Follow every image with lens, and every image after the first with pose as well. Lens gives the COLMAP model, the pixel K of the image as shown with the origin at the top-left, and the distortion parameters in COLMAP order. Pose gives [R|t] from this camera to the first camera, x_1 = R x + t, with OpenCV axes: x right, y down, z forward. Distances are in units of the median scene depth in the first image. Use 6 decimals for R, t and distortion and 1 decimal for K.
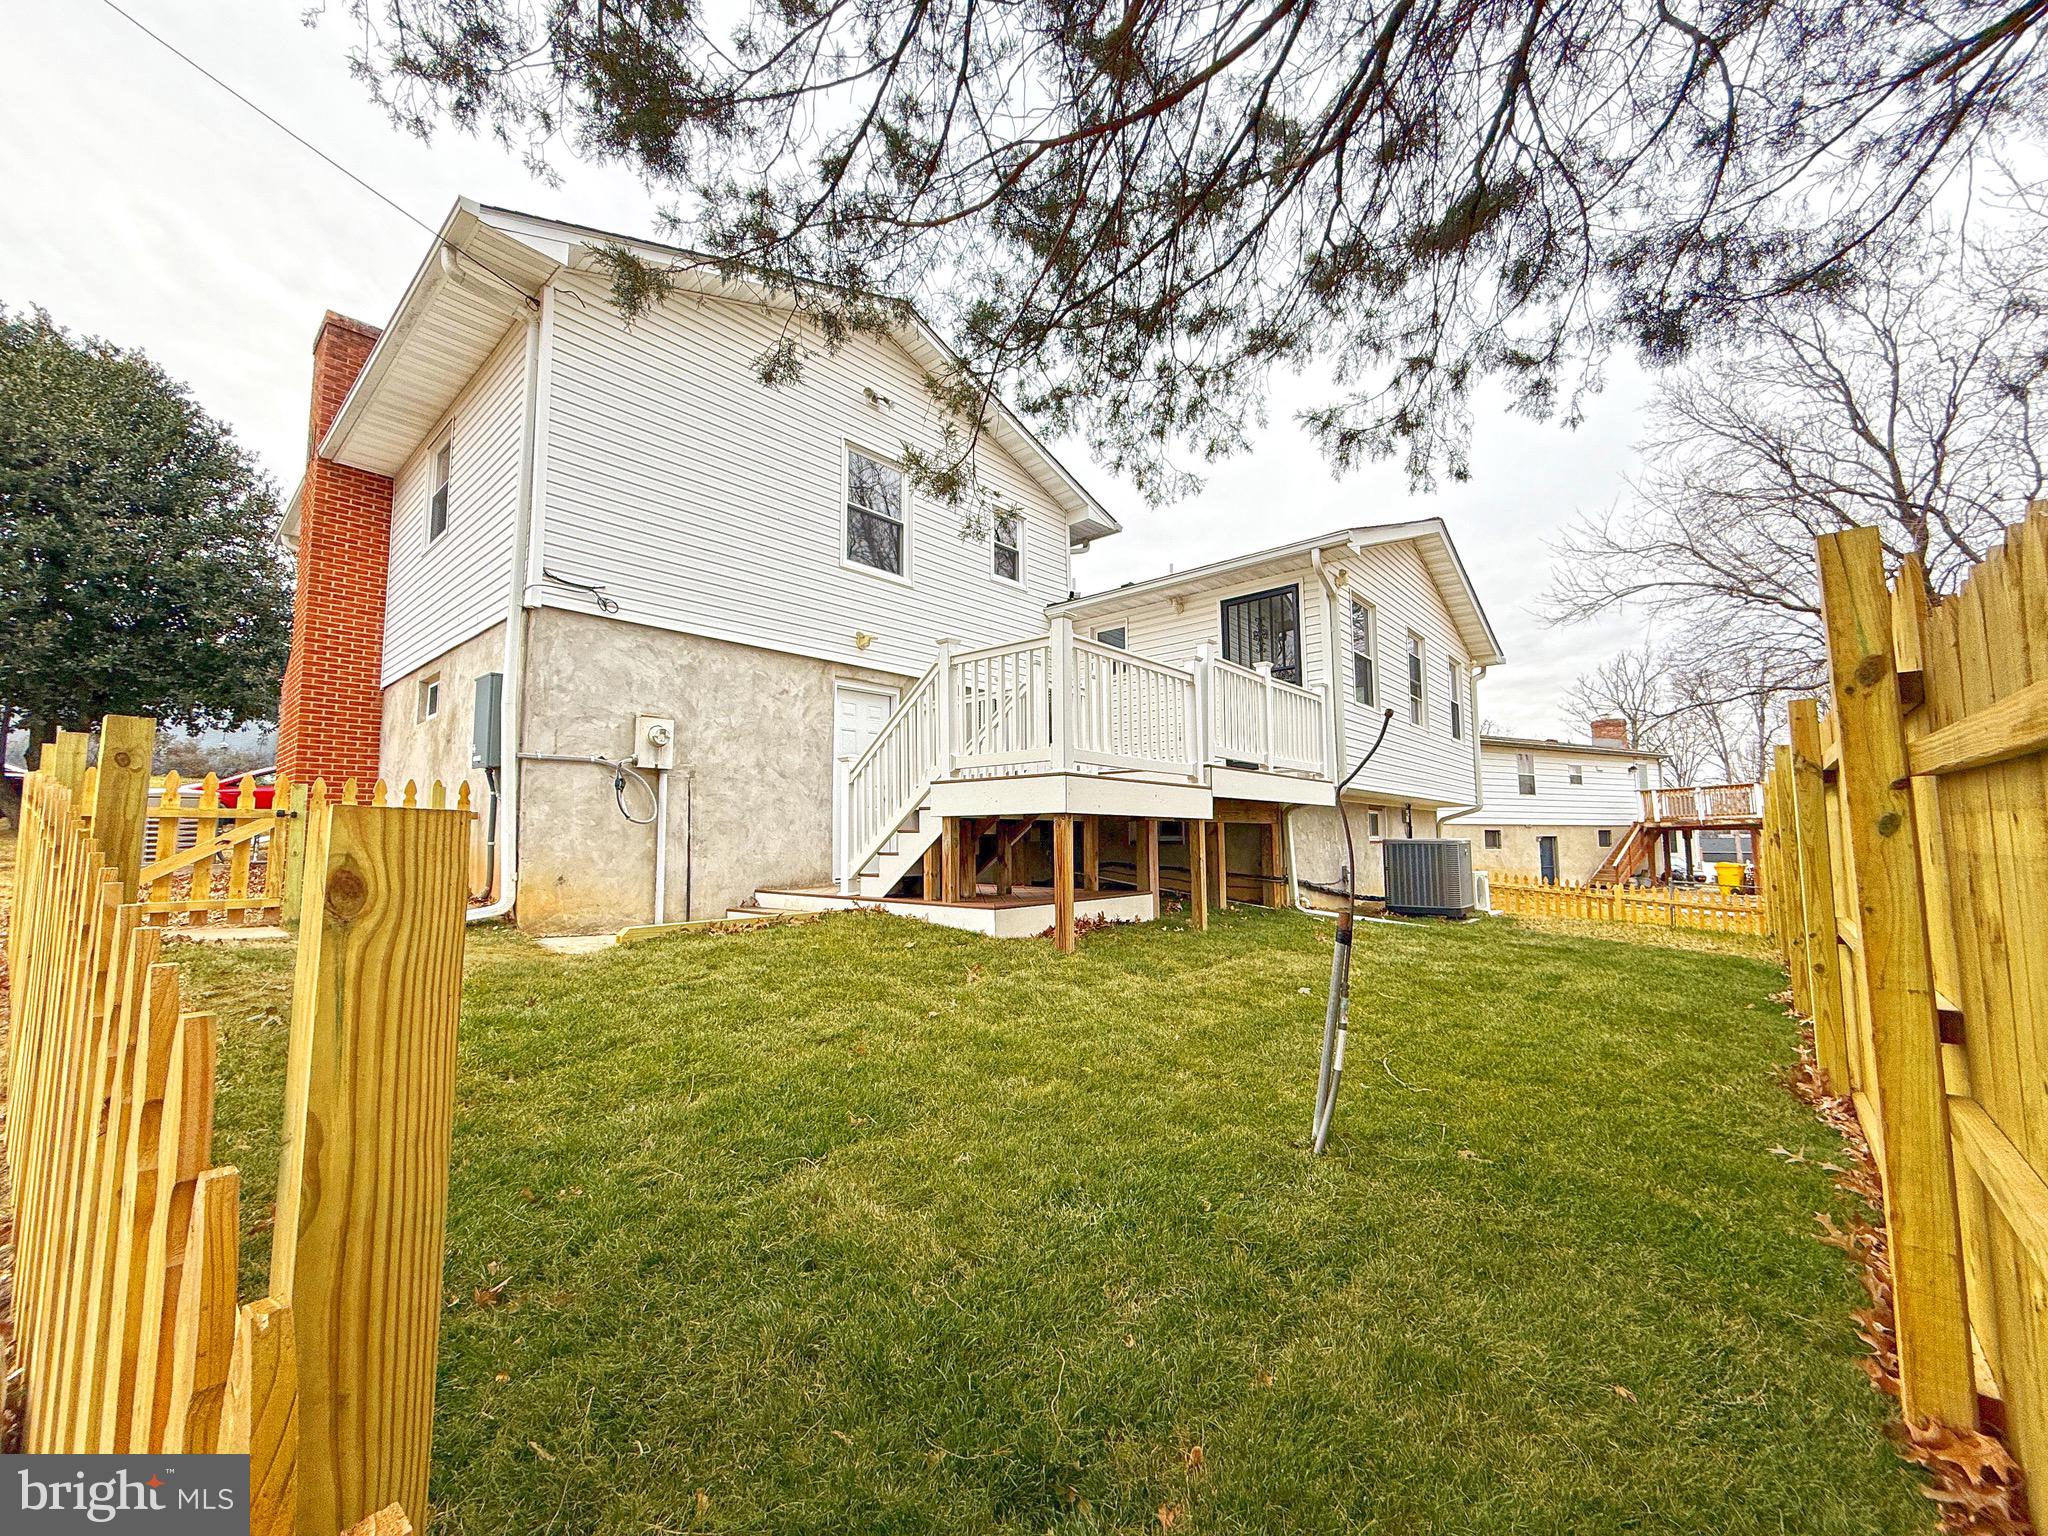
lens RADIAL K [[814.2, 0, 1022.2], [0, 814.2, 770.3], [0, 0, 1]] dist [-0.000699, 0.000157]
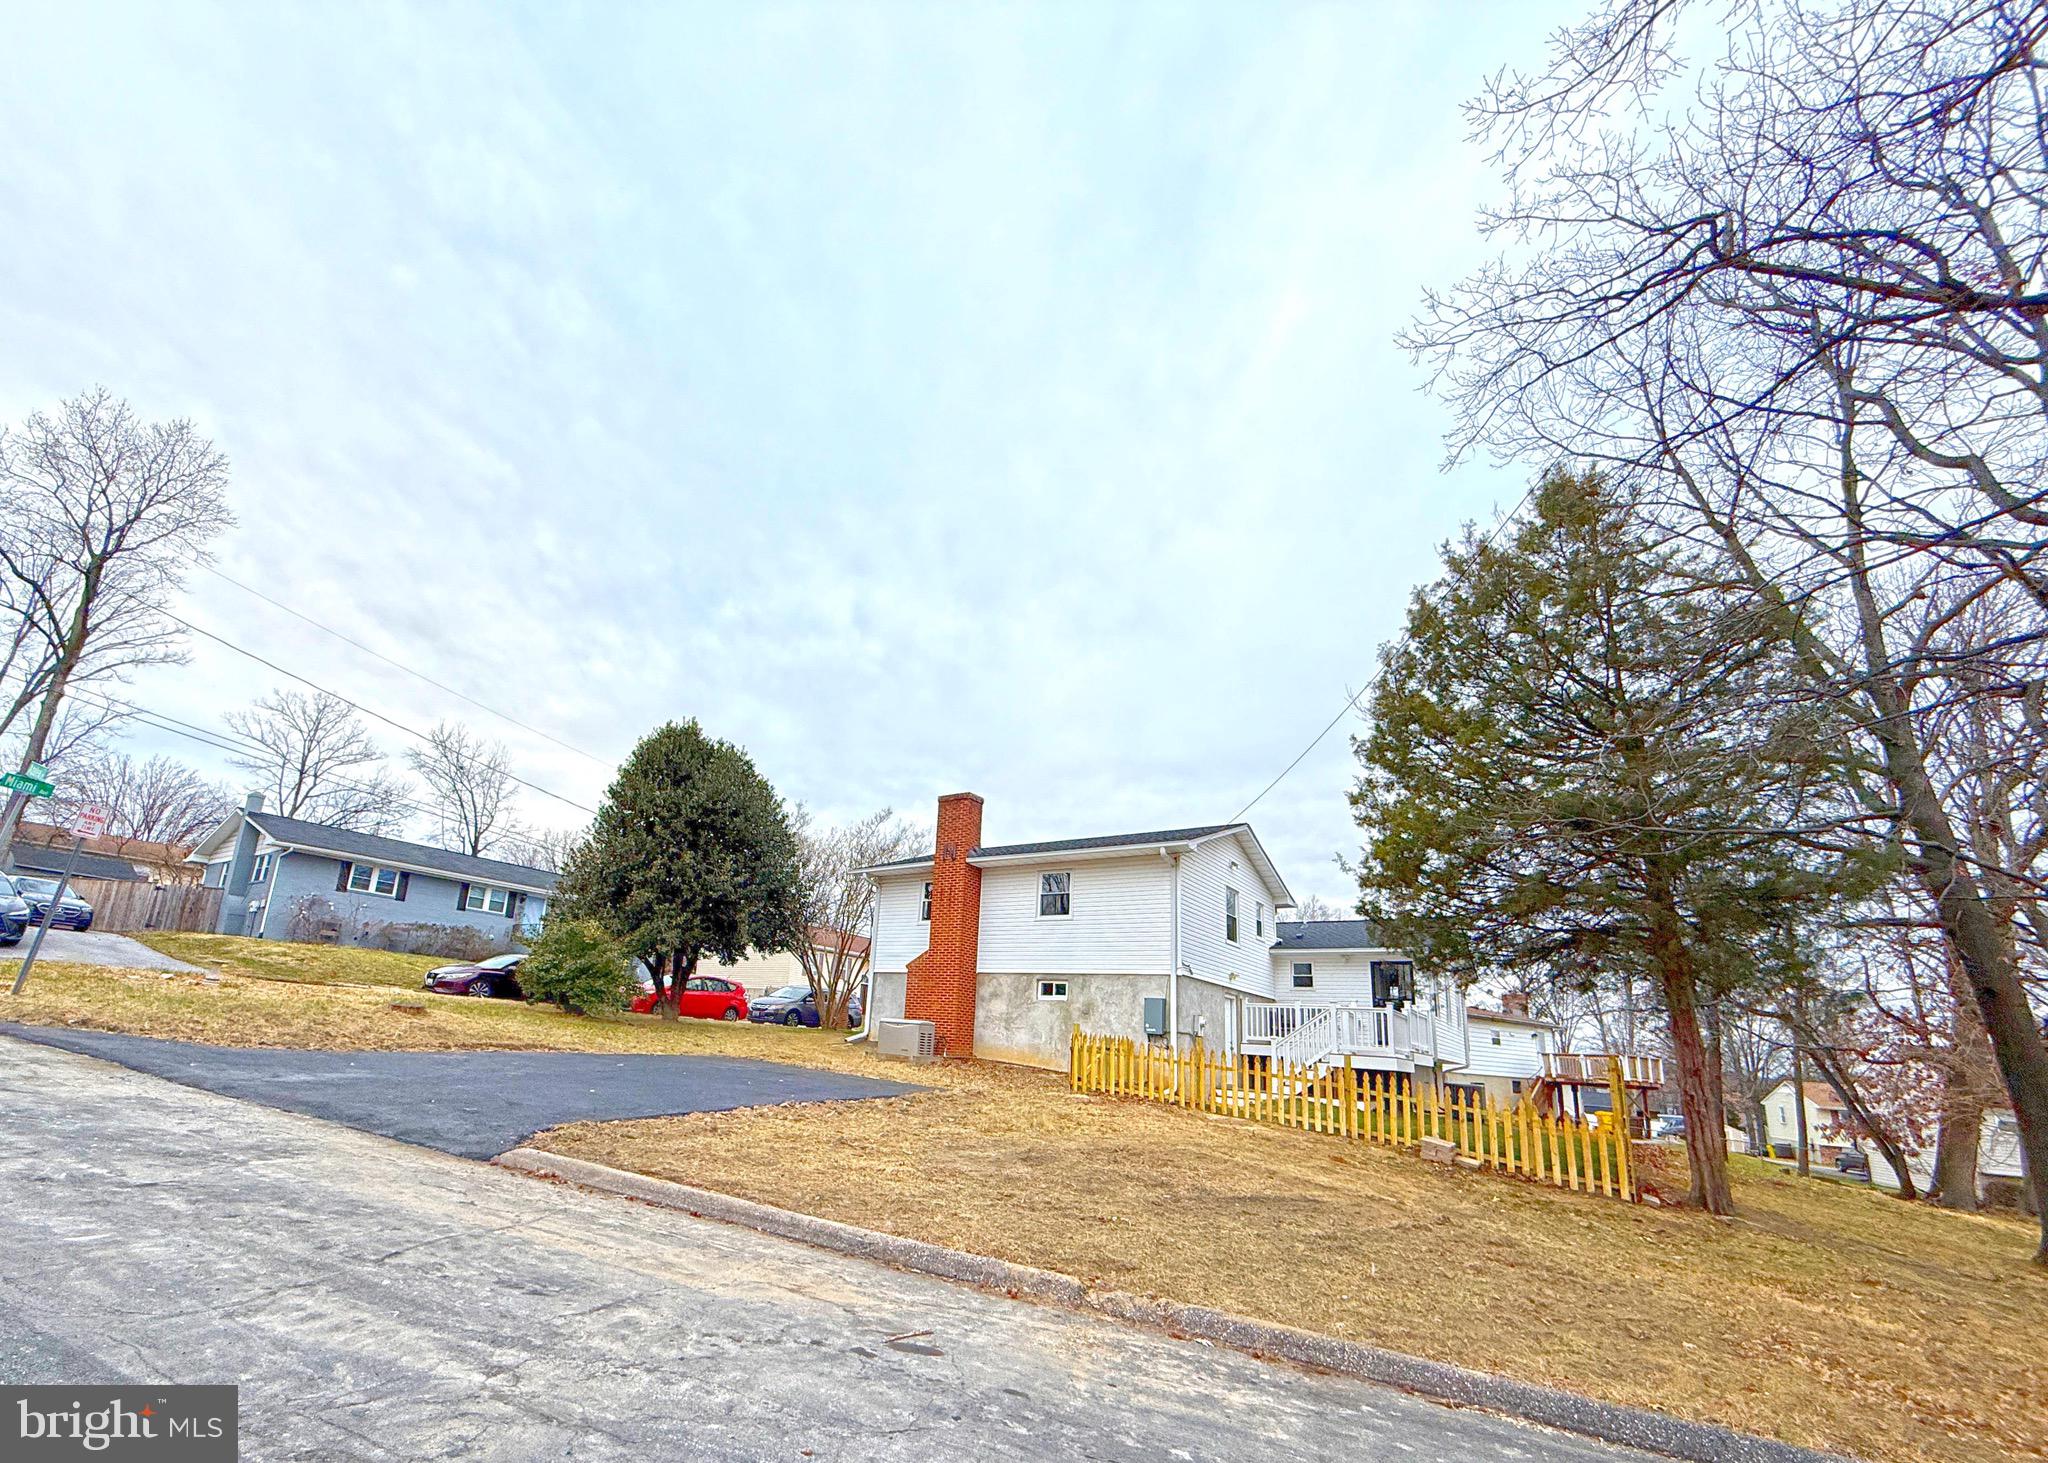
lens RADIAL K [[889.3, 0, 938.0], [0, 889.3, 830.9], [0, 0, 1]] dist [0.000029, 0.000305]
pose [[0.993645, 0.091169, 0.066014, -0.441624], [-0.080565, 0.985620, -0.148532, -0.045594], [-0.078606, 0.142270, 0.986702, -0.522213]]
